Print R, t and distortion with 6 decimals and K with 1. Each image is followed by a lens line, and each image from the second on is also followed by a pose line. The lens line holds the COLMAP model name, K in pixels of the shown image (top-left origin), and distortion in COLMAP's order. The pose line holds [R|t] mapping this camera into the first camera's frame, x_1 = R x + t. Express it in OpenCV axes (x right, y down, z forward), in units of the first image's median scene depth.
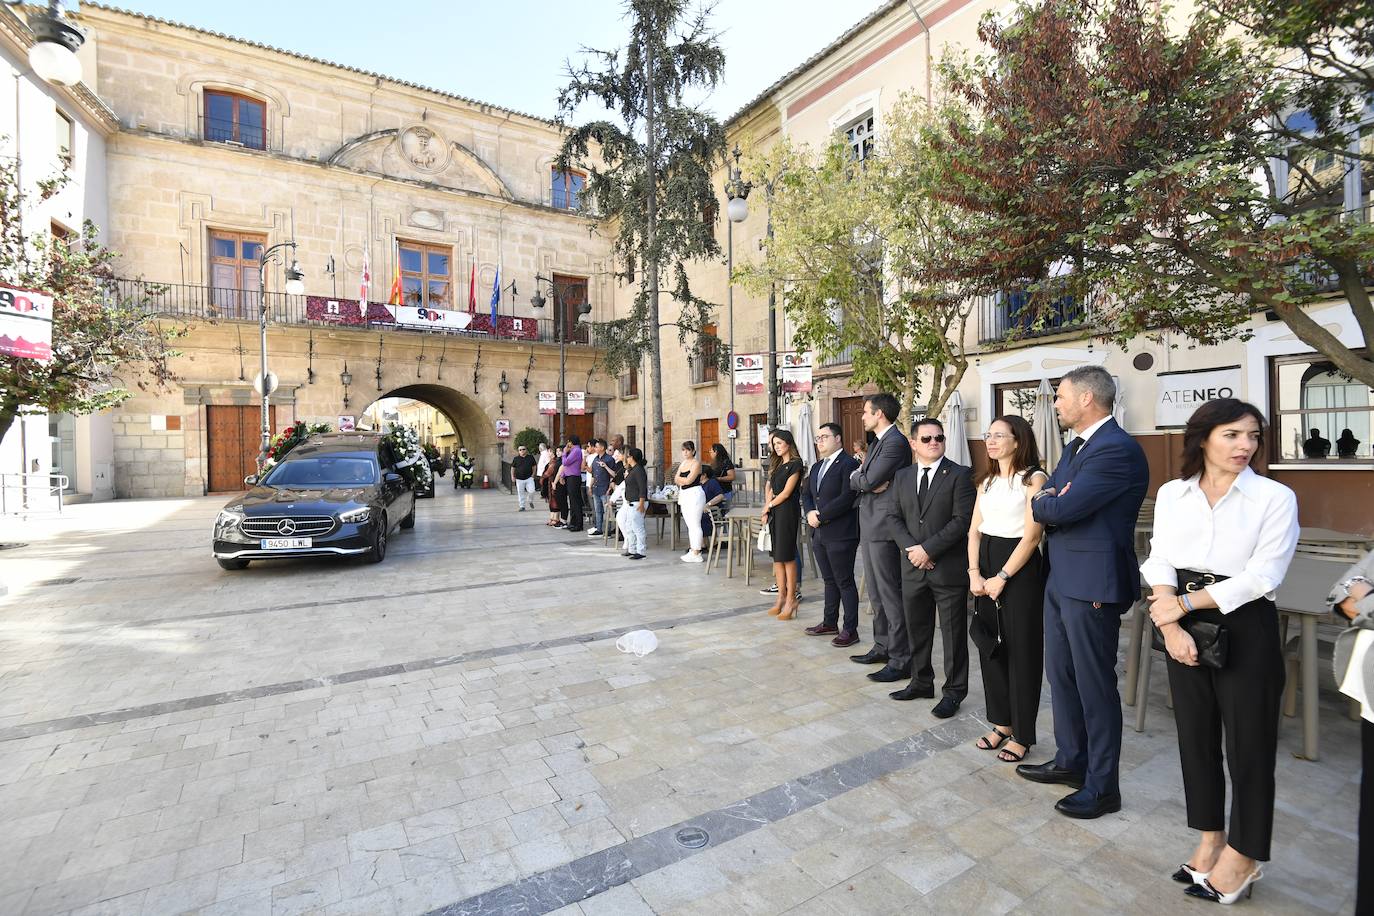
lens RADIAL K [[630.3, 0, 684.9], [0, 630.3, 462.9], [0, 0, 1]] dist [-0.017151, -0.003440]
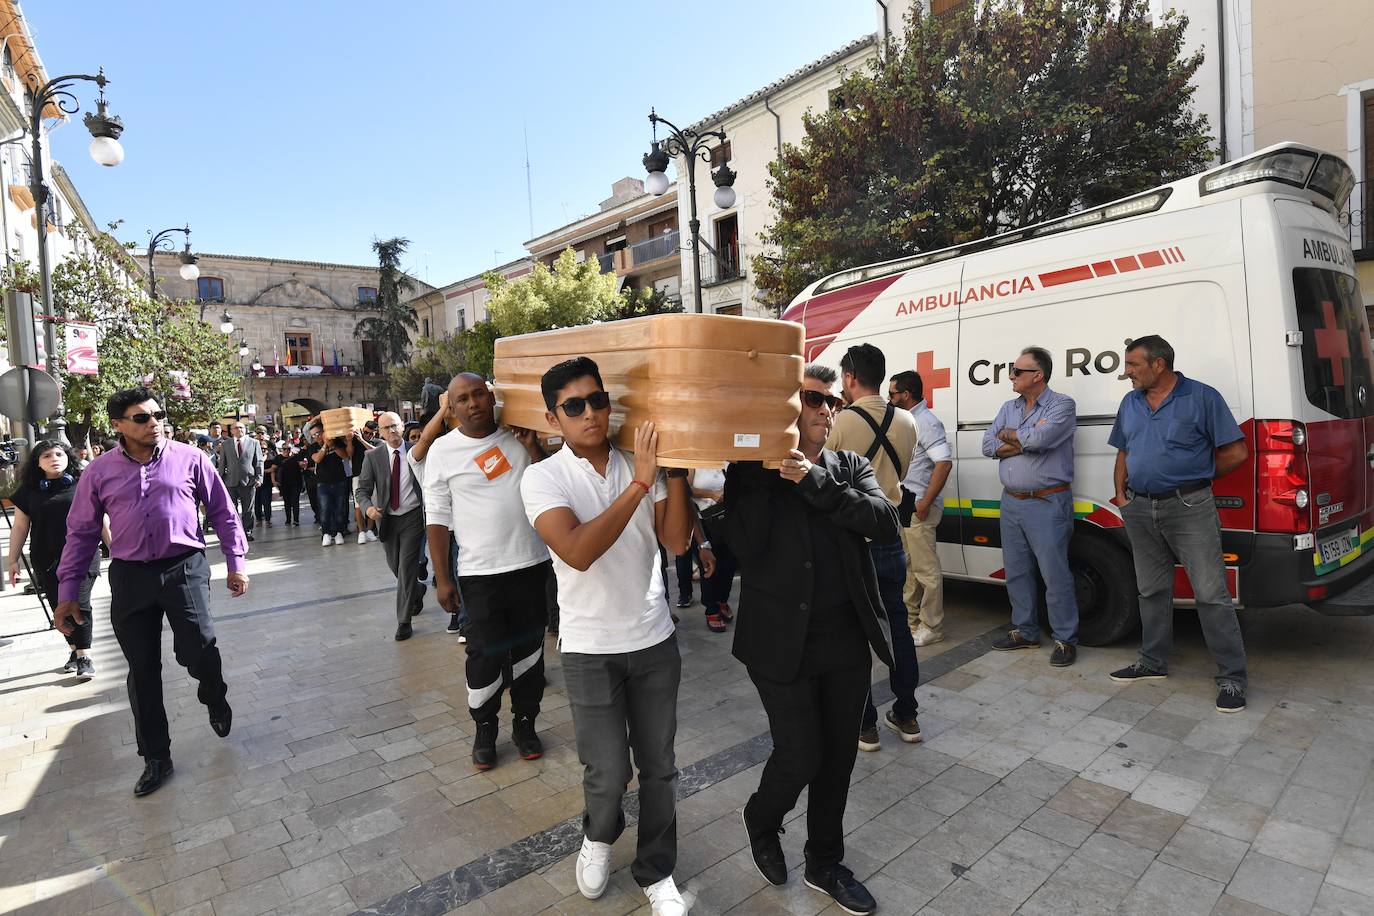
lens RADIAL K [[755.8, 0, 693.7], [0, 755.8, 459.9], [0, 0, 1]] dist [-0.015351, -0.007160]
pose [[0.986443, -0.049032, 0.156608, 0.557695], [0.043235, 0.998255, 0.040214, 0.045650], [-0.158307, -0.032897, 0.986842, -1.974044]]
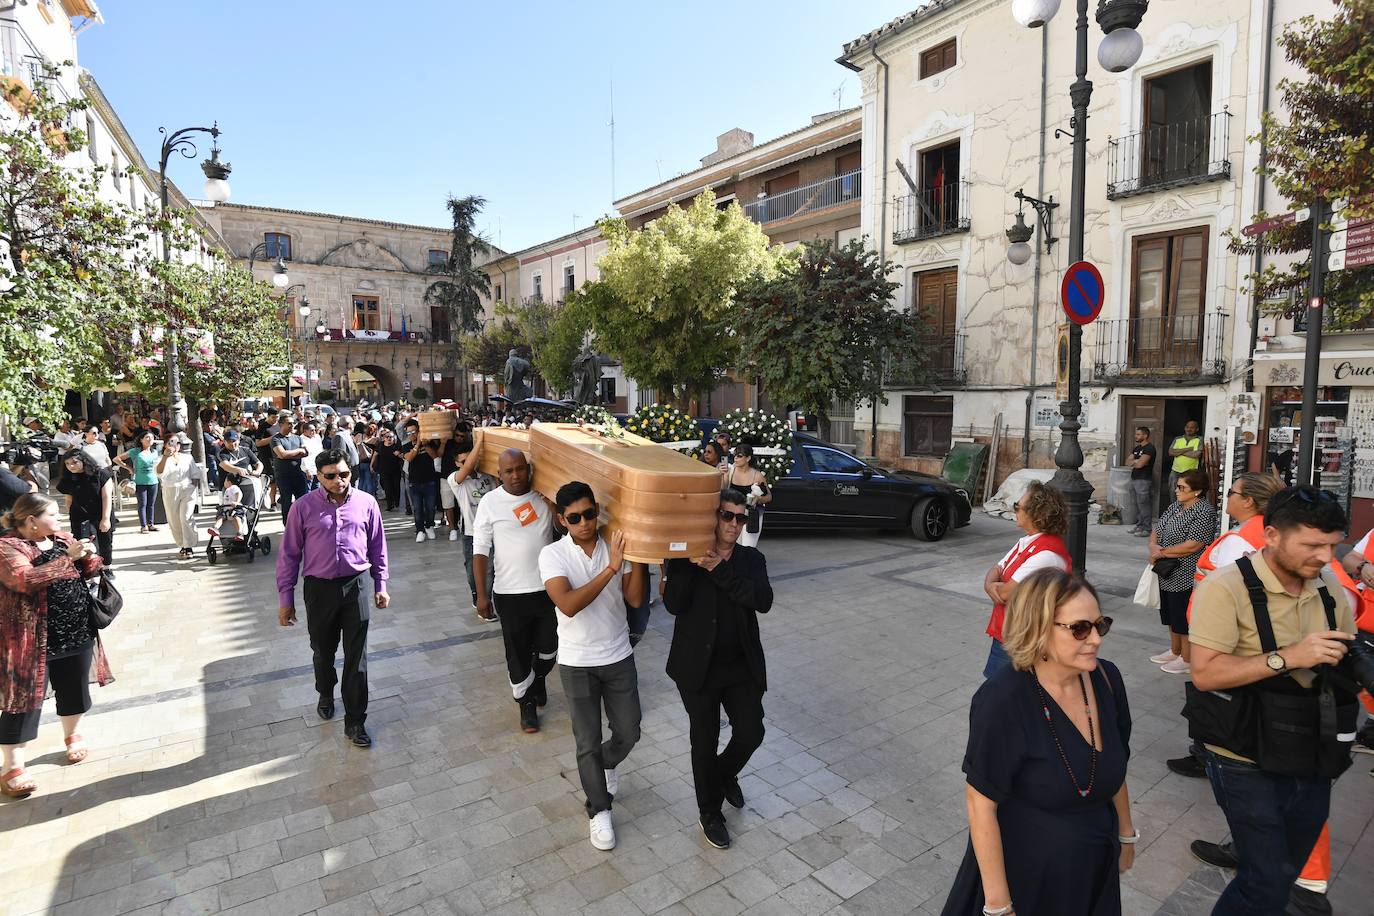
lens RADIAL K [[755.8, 0, 700.1], [0, 755.8, 463.6], [0, 0, 1]] dist [-0.015351, -0.007160]
pose [[0.995596, -0.005702, 0.093578, 0.490209], [-0.000933, 0.997497, 0.070708, 0.026198], [-0.093747, -0.070484, 0.993098, -1.760517]]
